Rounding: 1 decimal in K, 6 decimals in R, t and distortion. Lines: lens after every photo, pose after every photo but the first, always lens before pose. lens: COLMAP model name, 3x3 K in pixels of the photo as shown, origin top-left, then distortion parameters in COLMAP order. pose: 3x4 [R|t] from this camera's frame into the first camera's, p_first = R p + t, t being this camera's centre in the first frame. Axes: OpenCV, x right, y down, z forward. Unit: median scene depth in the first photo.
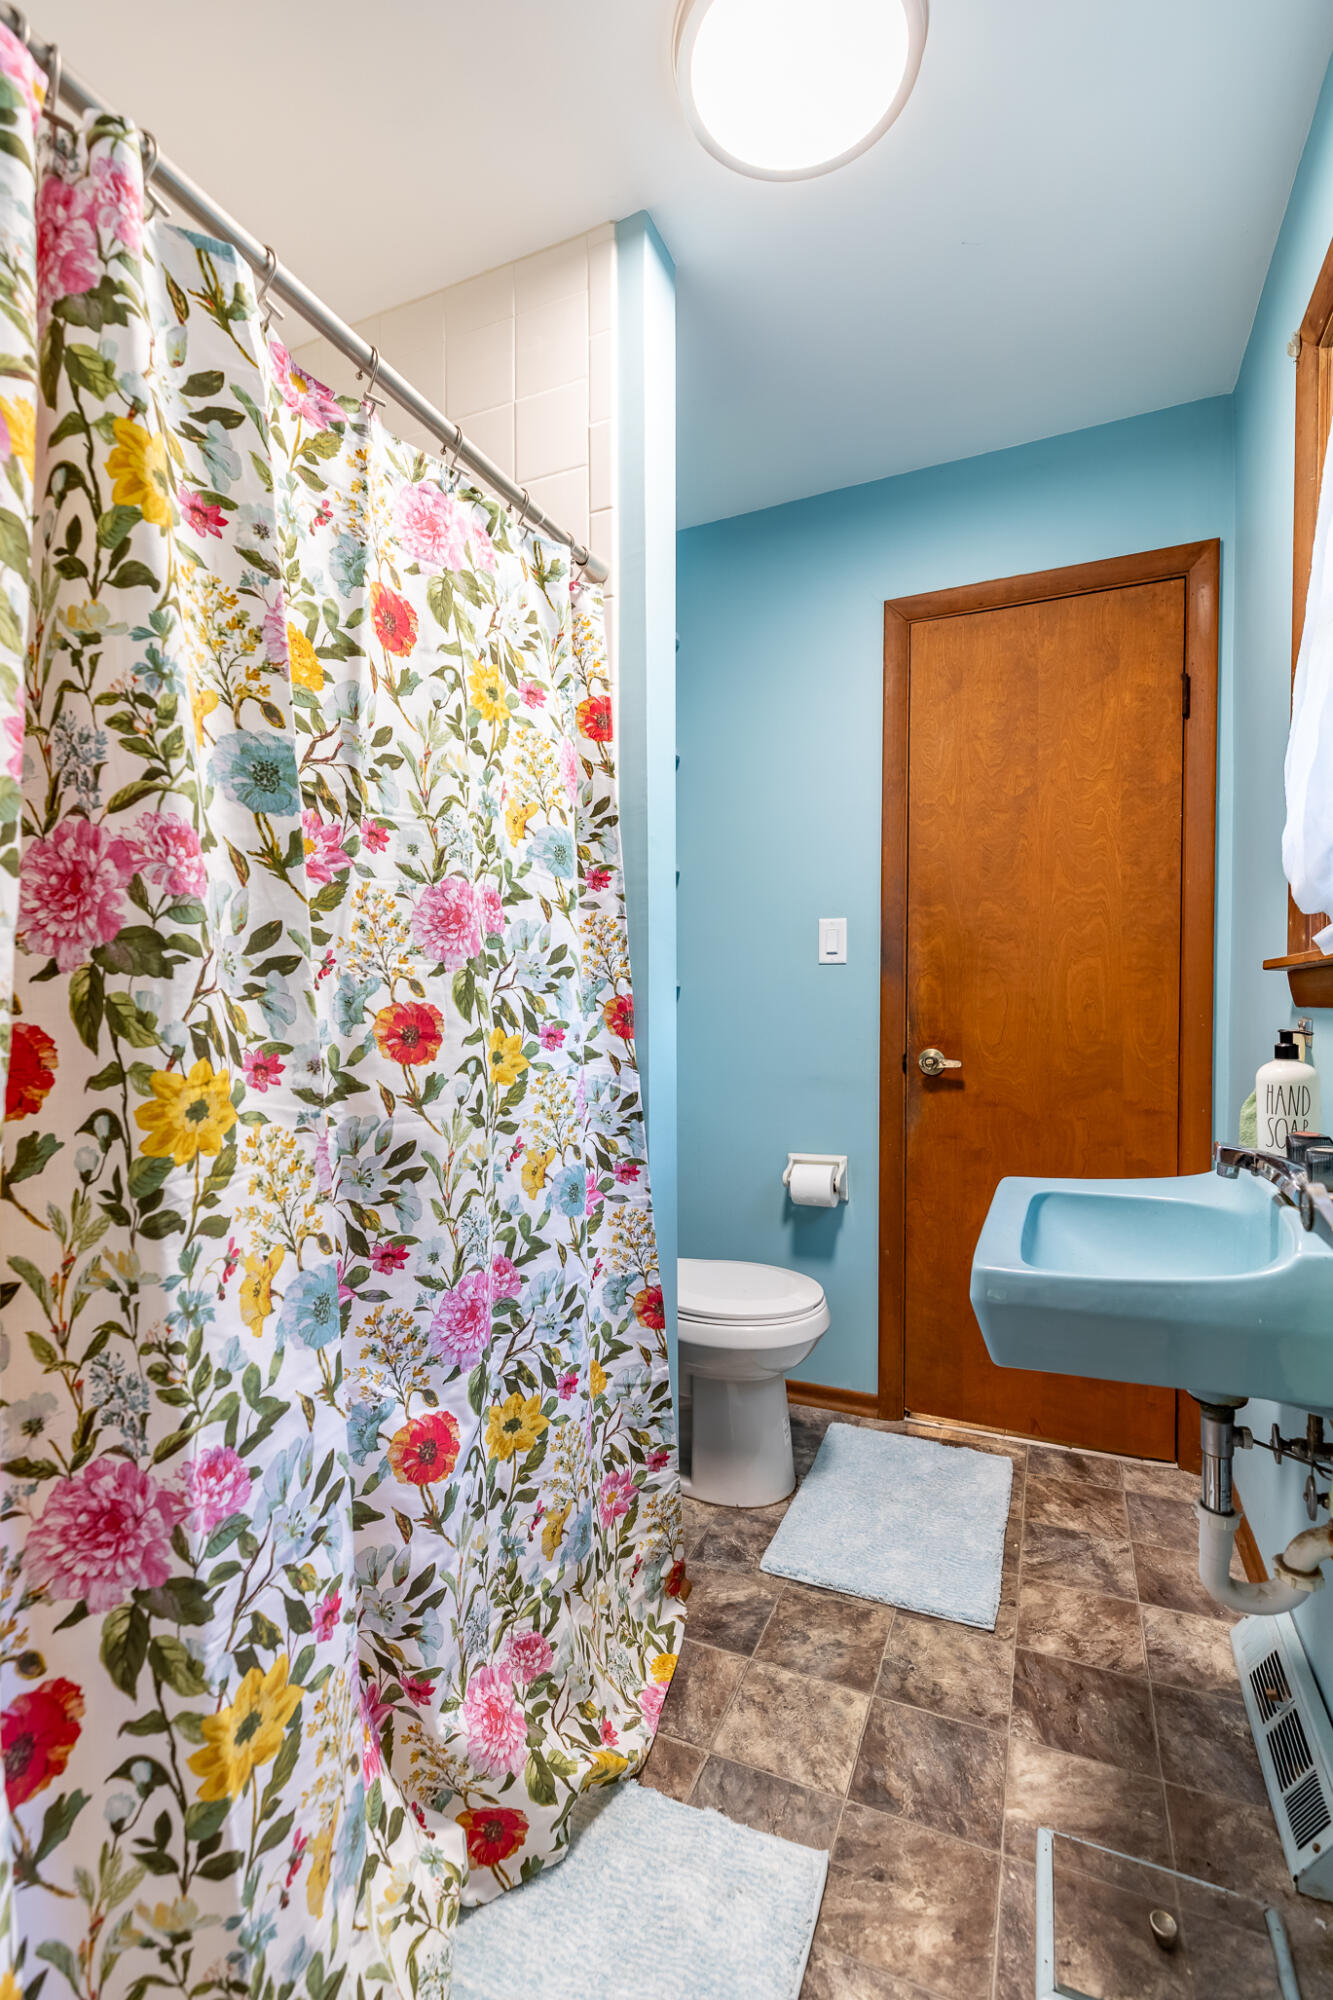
lens RADIAL K [[901.4, 0, 669.5], [0, 901.4, 1002.9], [0, 0, 1]] dist [0.038403, -0.019480]
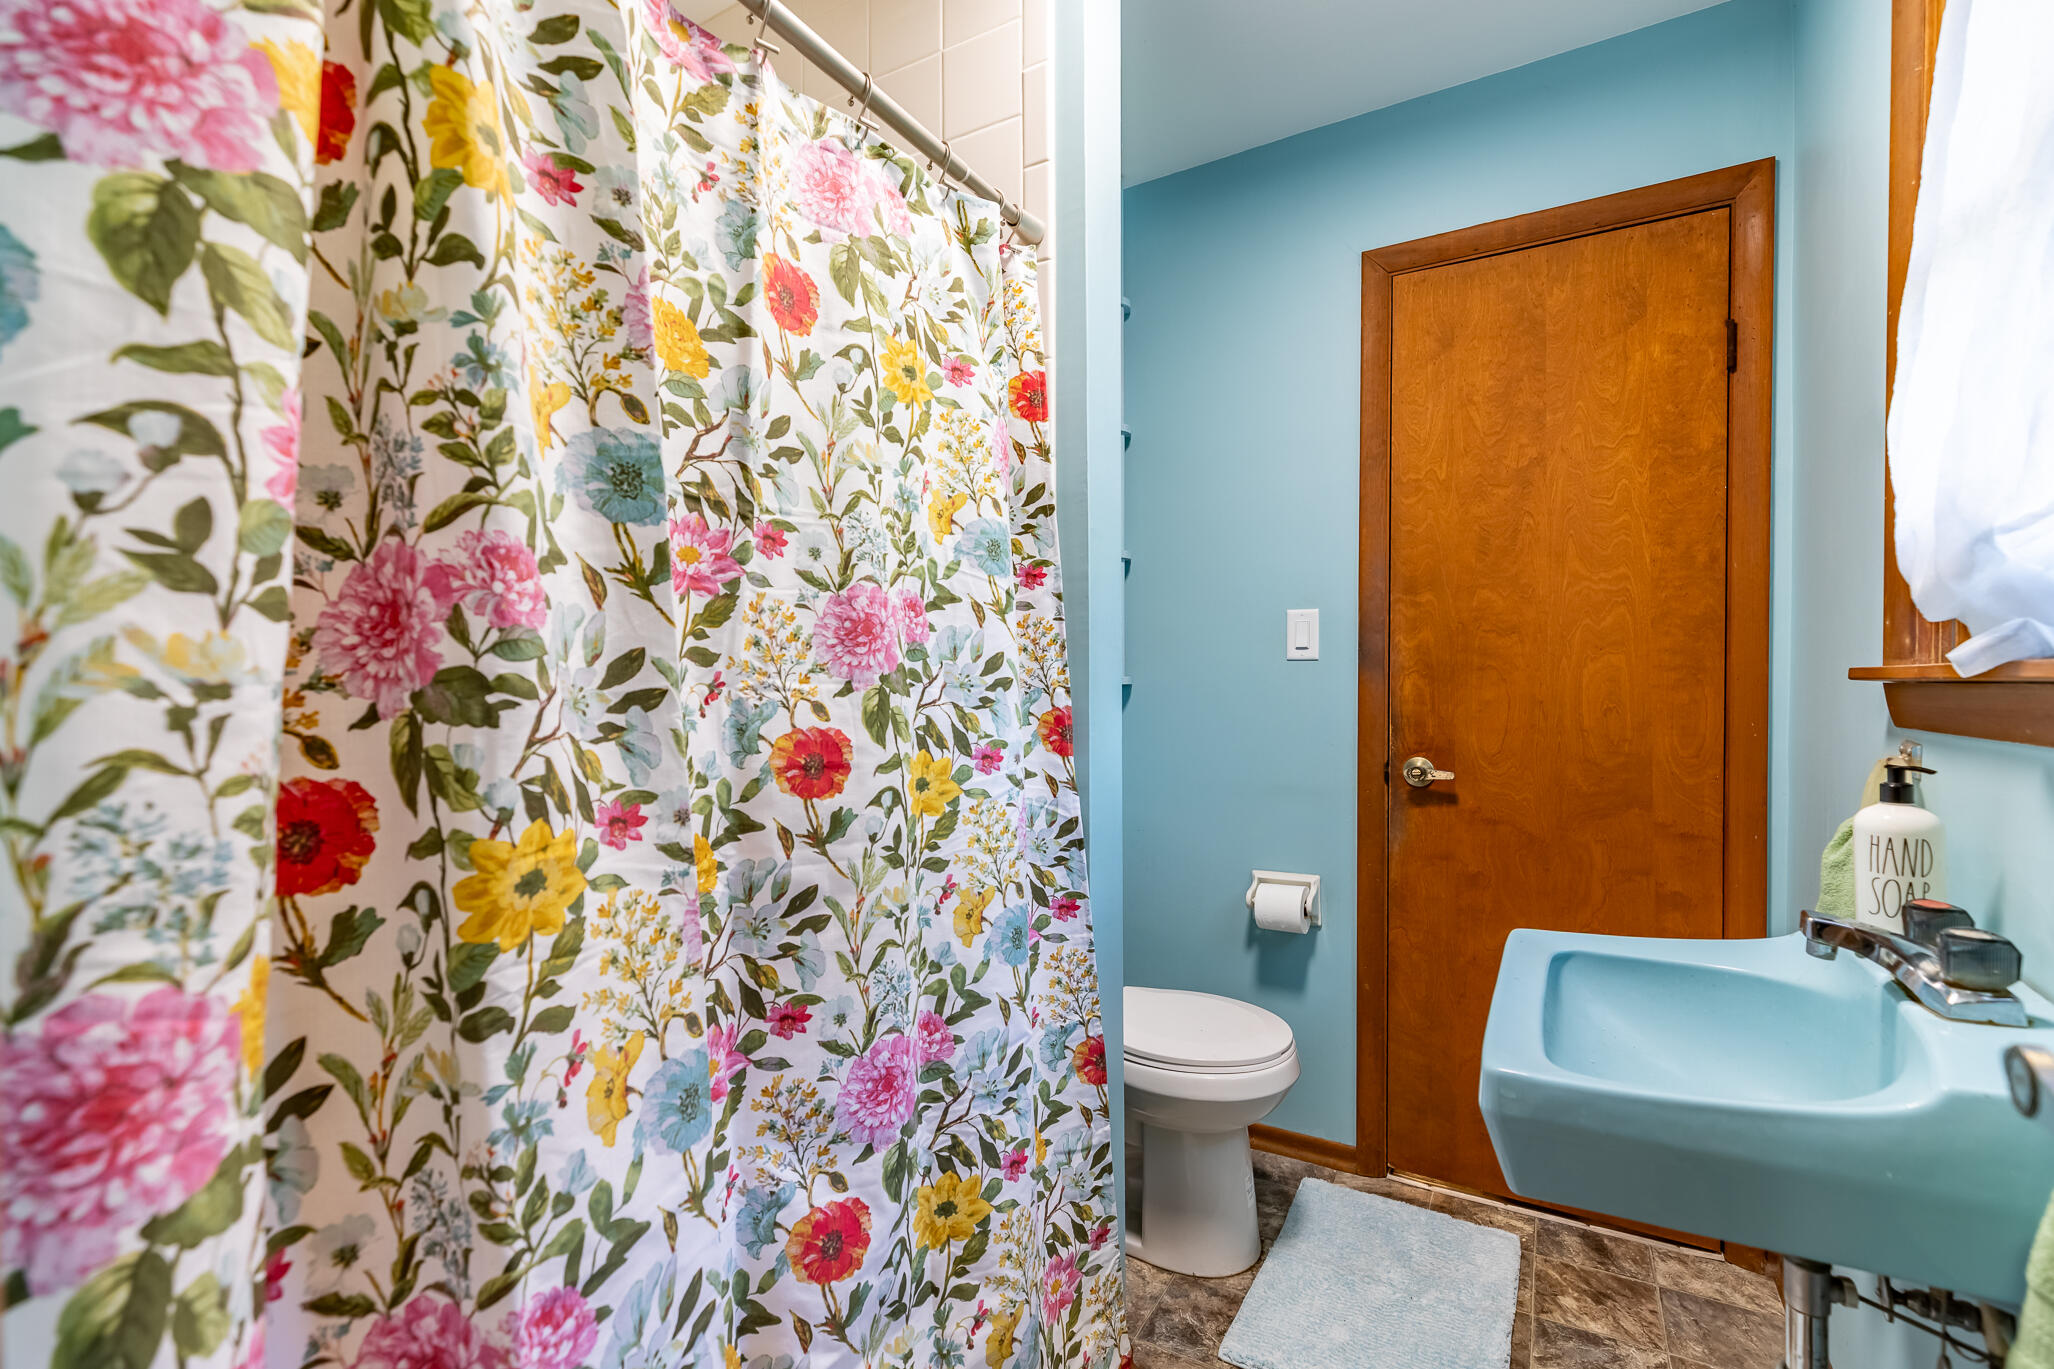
lens RADIAL K [[915.9, 0, 1025.4], [0, 915.9, 680.5], [0, 0, 1]] dist [0.005715, -0.001194]
pose [[0.993764, -0.003546, -0.111443, 0.021496], [0.003151, 0.999988, -0.003722, -0.048188], [0.111455, 0.003348, 0.993764, 0.159100]]
